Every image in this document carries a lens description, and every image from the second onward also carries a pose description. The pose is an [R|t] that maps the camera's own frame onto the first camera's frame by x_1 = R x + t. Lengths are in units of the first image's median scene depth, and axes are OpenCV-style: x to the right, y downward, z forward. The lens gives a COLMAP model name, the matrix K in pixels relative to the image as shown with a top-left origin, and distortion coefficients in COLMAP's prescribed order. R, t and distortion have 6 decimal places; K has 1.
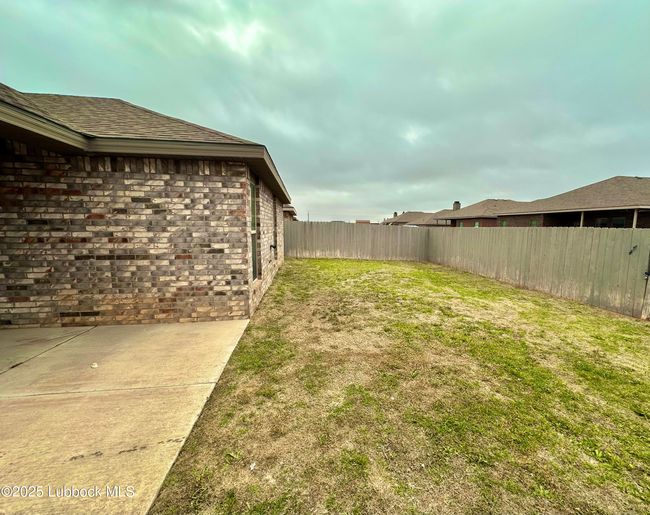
lens RADIAL K [[282.2, 0, 325.2], [0, 282.2, 258.7], [0, 0, 1]] dist [-0.001430, -0.000094]
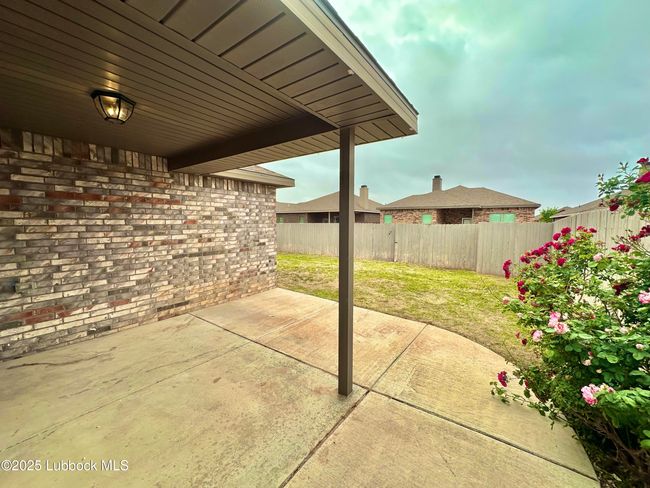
lens RADIAL K [[259.7, 0, 324.8], [0, 259.7, 242.8], [0, 0, 1]] dist [-0.002814, -0.000216]
pose [[0.705101, -0.066808, 0.705953, -1.185935], [0.089288, 0.995993, 0.005076, -0.011919], [-0.703463, 0.059454, 0.708241, -0.208627]]
